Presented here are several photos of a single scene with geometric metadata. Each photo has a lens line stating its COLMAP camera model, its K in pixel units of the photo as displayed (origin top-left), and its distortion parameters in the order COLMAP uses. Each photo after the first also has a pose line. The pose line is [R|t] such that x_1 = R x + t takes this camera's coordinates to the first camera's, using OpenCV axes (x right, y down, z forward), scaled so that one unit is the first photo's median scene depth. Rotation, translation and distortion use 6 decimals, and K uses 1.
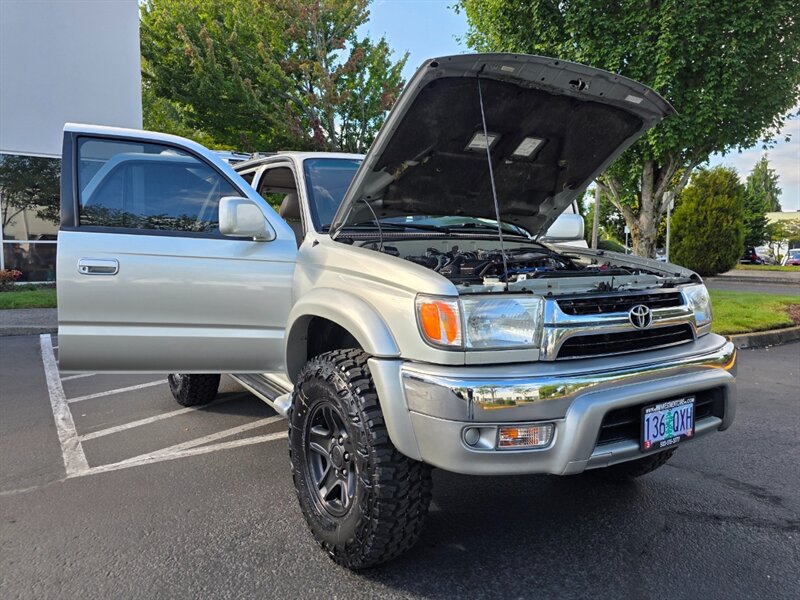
lens RADIAL K [[569.1, 0, 401.0], [0, 569.1, 296.5], [0, 0, 1]] dist [0.021138, -0.002755]
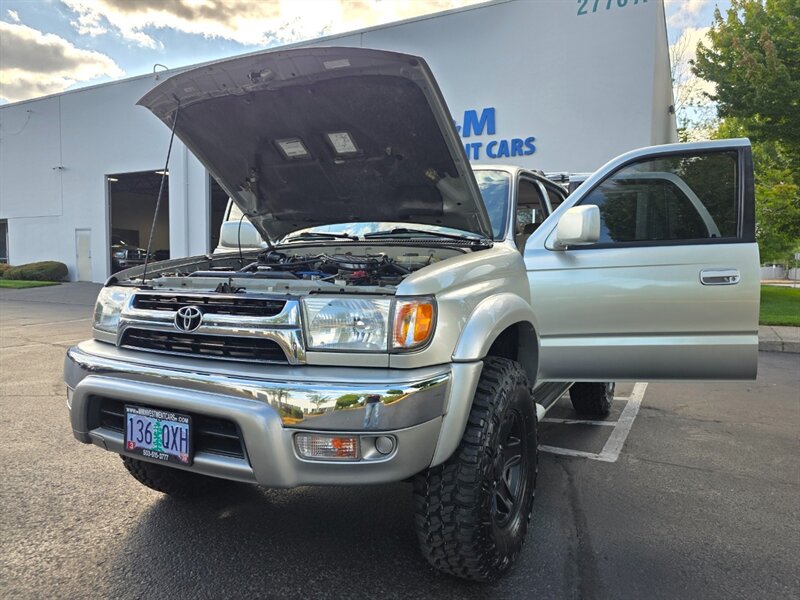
lens RADIAL K [[536.4, 0, 393.5], [0, 536.4, 304.8], [0, 0, 1]] dist [0.018427, -0.018198]
pose [[0.503108, 0.052313, -0.862639, 1.362853], [-0.079352, 0.996746, 0.014166, -0.026701], [0.860573, 0.061325, 0.505622, 0.861145]]
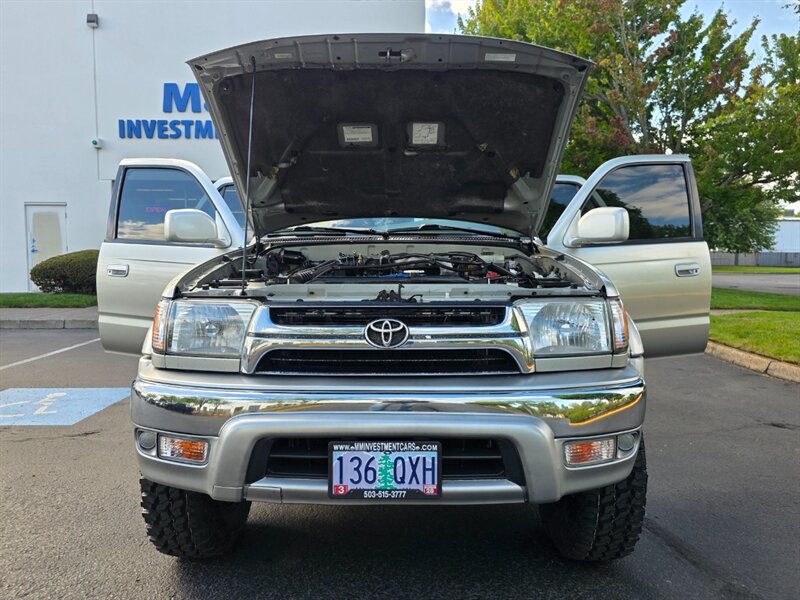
lens RADIAL K [[583.0, 0, 398.5], [0, 583.0, 299.5], [0, 0, 1]] dist [0.056175, -0.056460]
pose [[0.838060, 0.031035, -0.544695, 0.896548], [-0.040590, 0.999161, -0.005522, -0.008246], [0.544067, 0.026736, 0.838616, 0.325299]]
